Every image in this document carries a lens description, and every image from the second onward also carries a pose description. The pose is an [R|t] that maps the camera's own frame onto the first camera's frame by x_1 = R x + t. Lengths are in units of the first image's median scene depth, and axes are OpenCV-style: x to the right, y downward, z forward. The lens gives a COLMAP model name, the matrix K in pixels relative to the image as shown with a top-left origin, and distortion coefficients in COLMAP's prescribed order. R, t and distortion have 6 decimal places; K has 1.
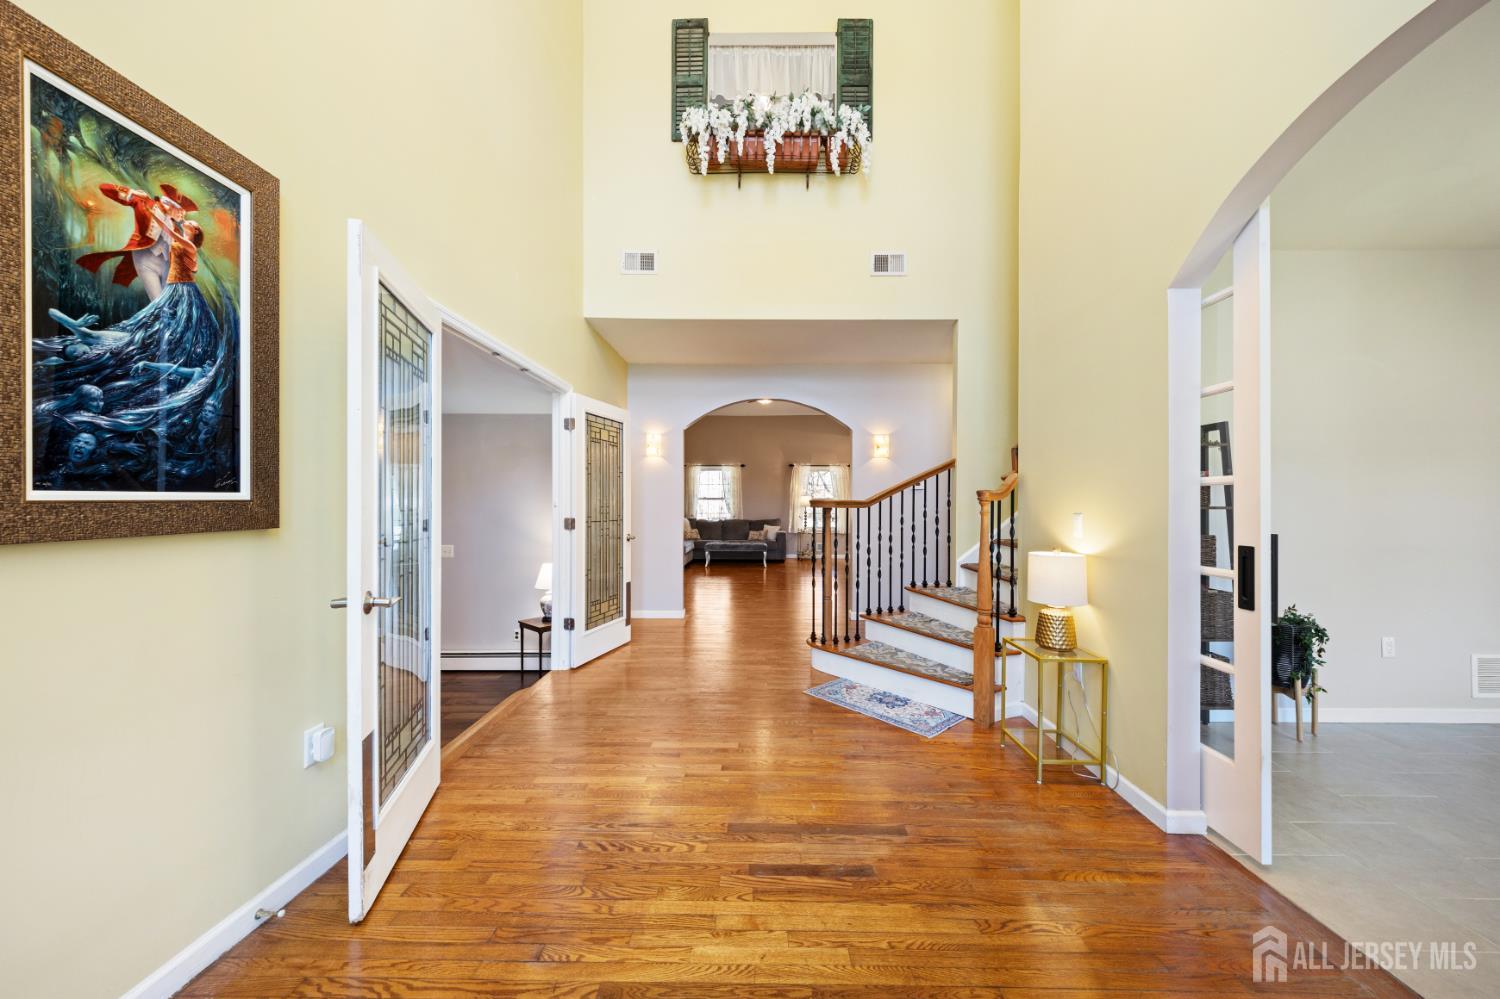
lens RADIAL K [[563.9, 0, 750.0], [0, 563.9, 499.5], [0, 0, 1]] dist [0.001068, 0.000030]
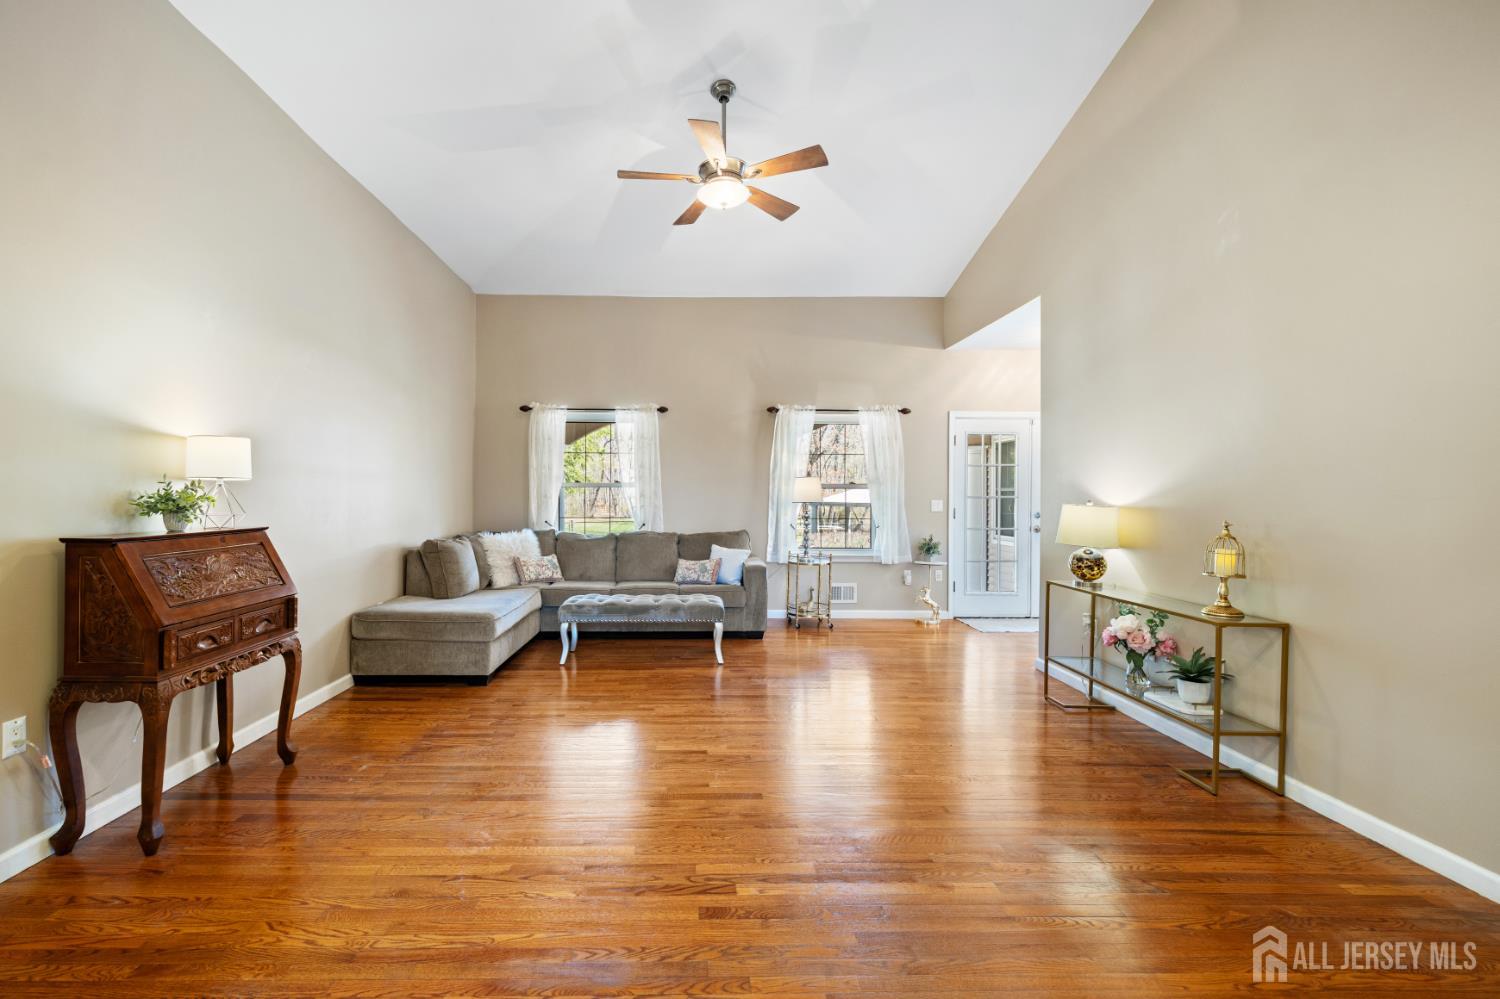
lens RADIAL K [[625.0, 0, 750.0], [0, 625.0, 499.5], [0, 0, 1]] dist [0.000086, 0.000005]
pose [[0.993462, -0.000618, 0.114163, -0.000641], [-0.000167, 0.999976, 0.006867, 0.006447], [-0.114164, -0.006841, 0.993438, 0.524162]]
